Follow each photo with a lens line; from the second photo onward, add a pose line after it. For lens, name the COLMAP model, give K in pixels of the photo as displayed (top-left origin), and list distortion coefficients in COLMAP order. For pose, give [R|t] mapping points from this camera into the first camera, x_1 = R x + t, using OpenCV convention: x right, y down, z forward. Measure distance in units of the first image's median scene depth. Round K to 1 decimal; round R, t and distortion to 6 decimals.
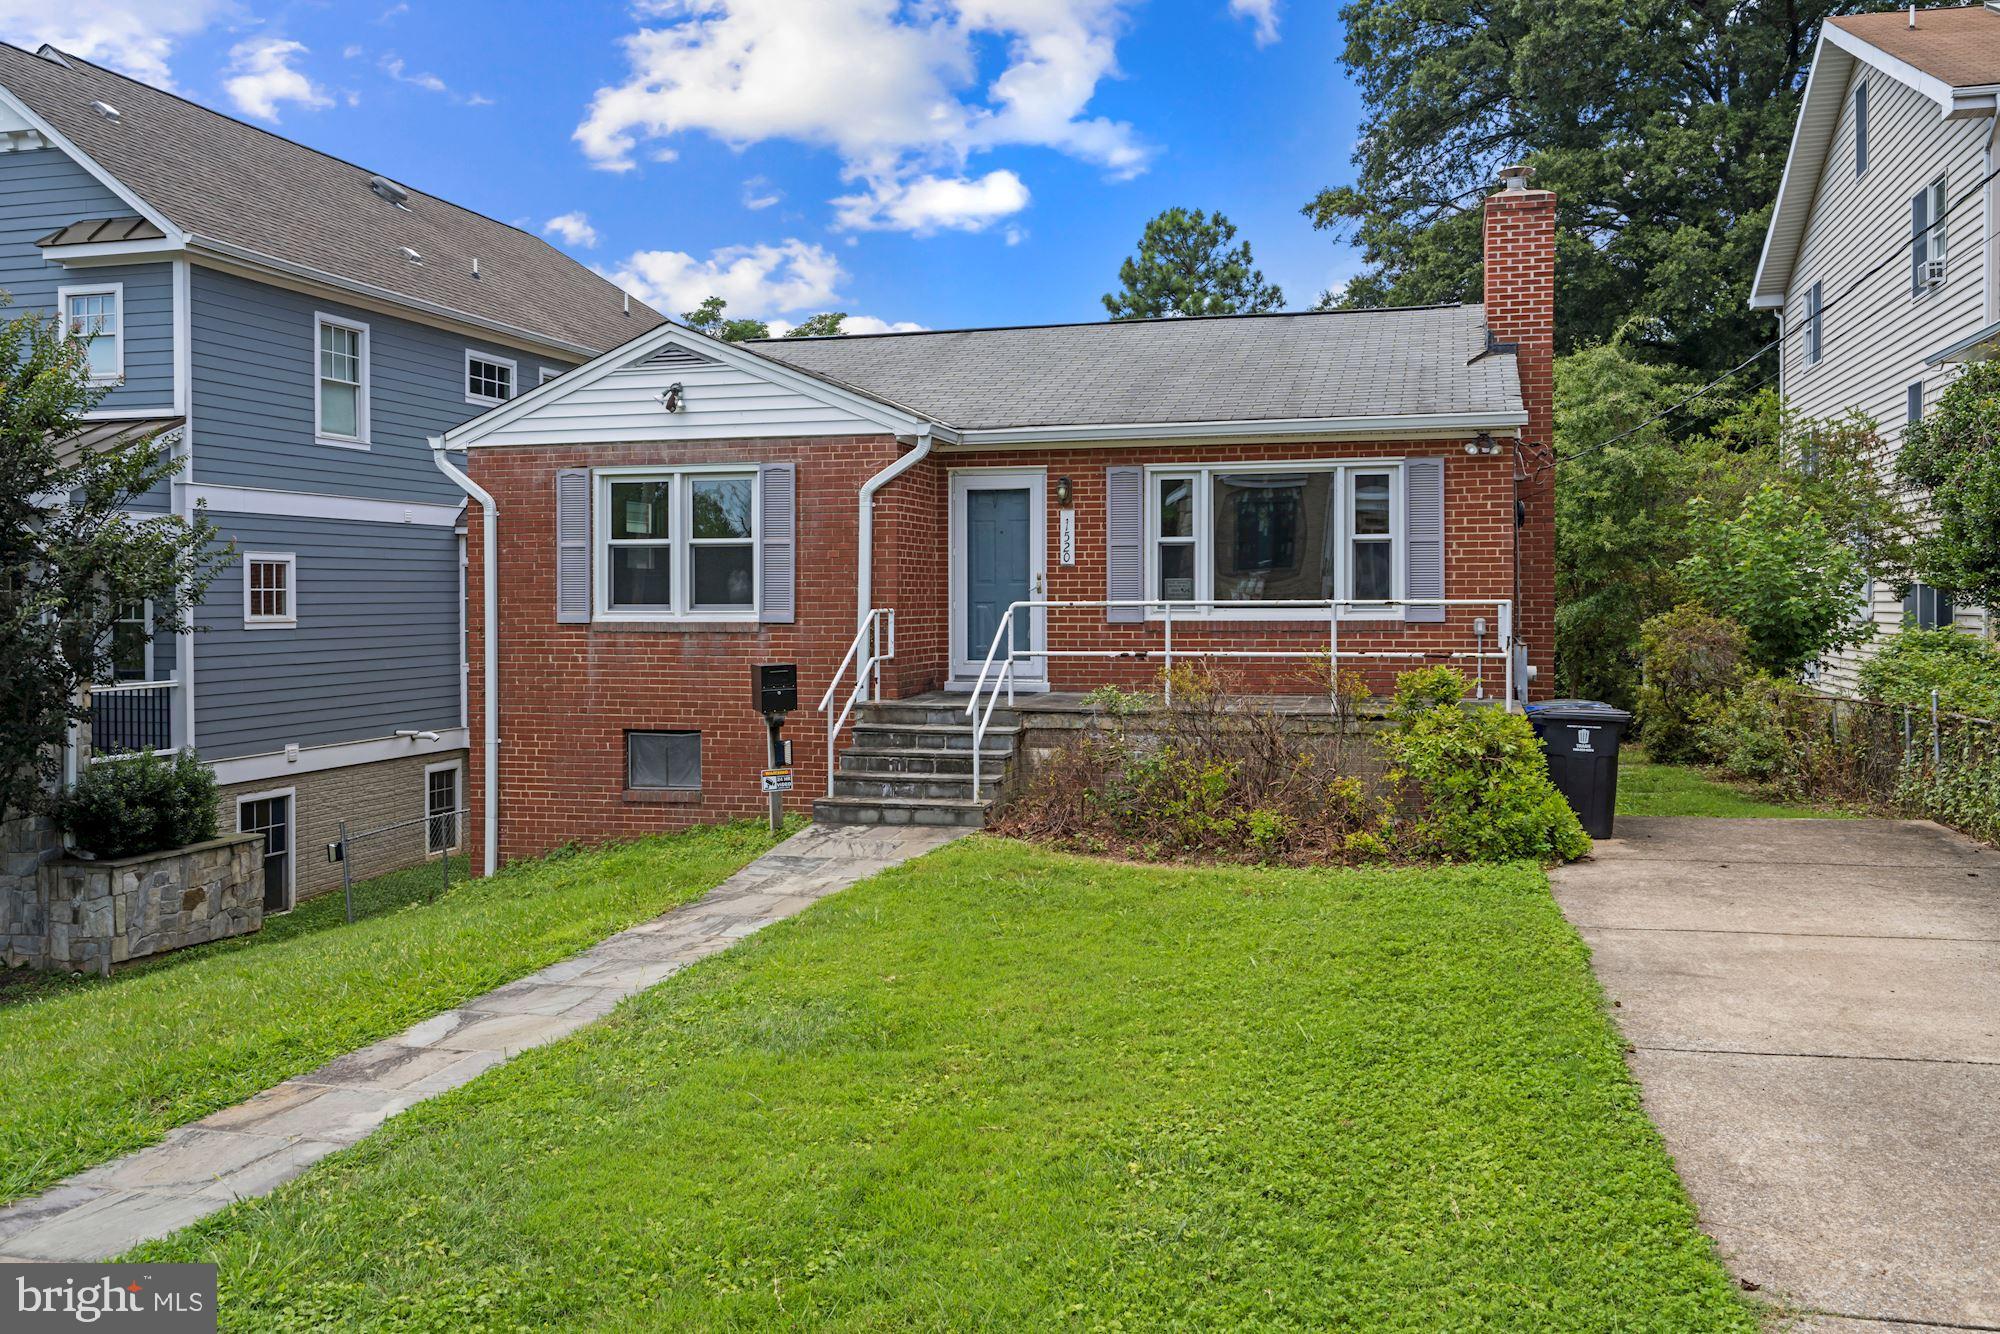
lens RADIAL K [[1690.1, 0, 992.7], [0, 1690.1, 712.1], [0, 0, 1]] dist [0.001895, 0.008095]
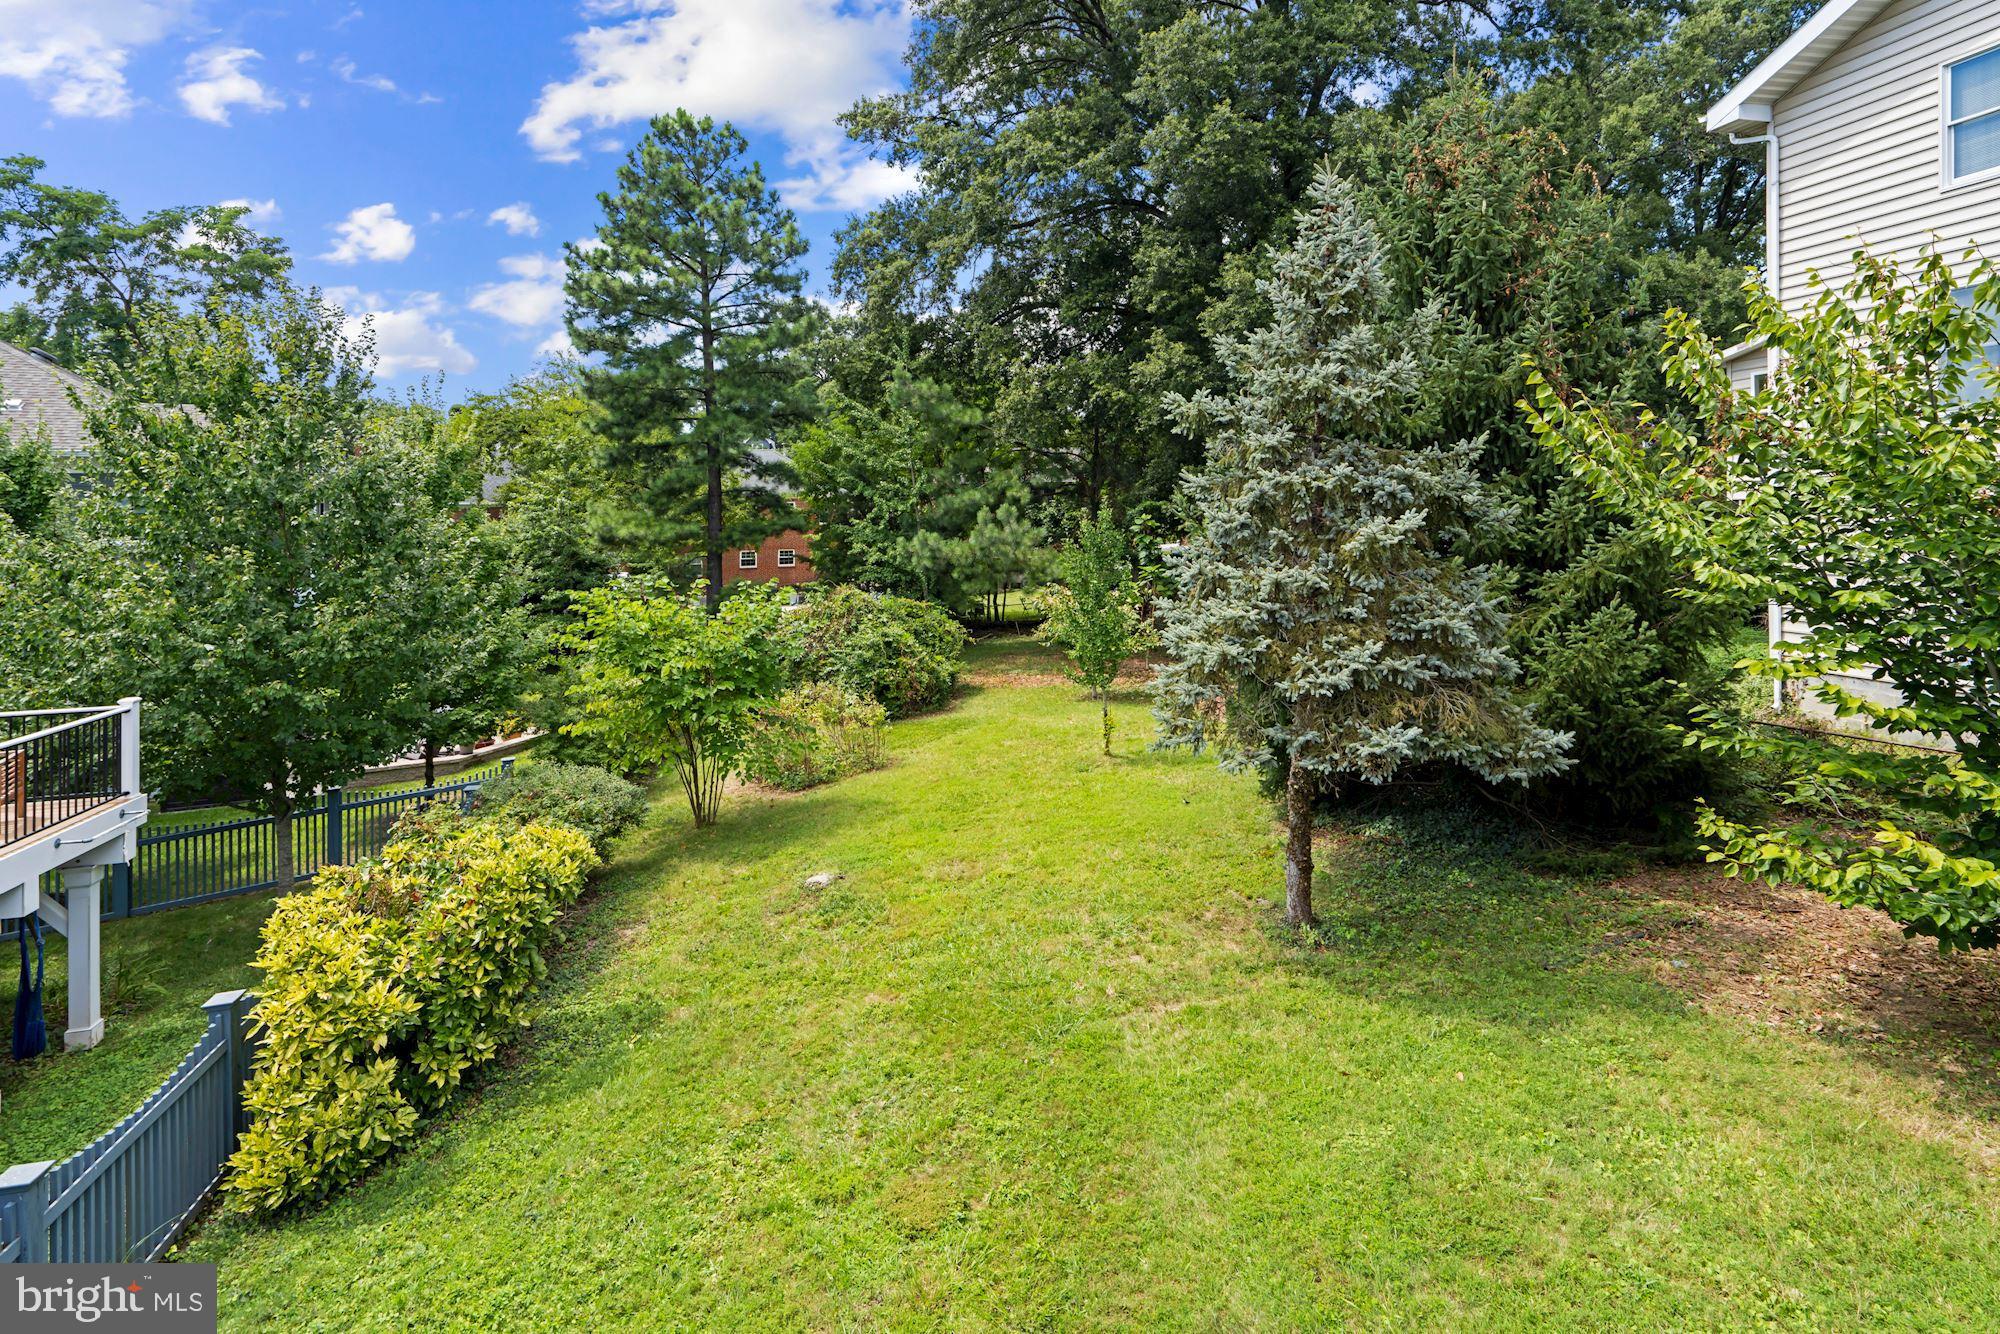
lens RADIAL K [[1001.5, 0, 998.0], [0, 1001.5, 532.9], [0, 0, 1]] dist [0.000462, 0.021484]
pose [[0.875158, -0.019474, 0.483445, -0.029168], [0.046407, 0.997961, -0.043809, -0.156494], [-0.481606, 0.060775, 0.874278, 1.787498]]
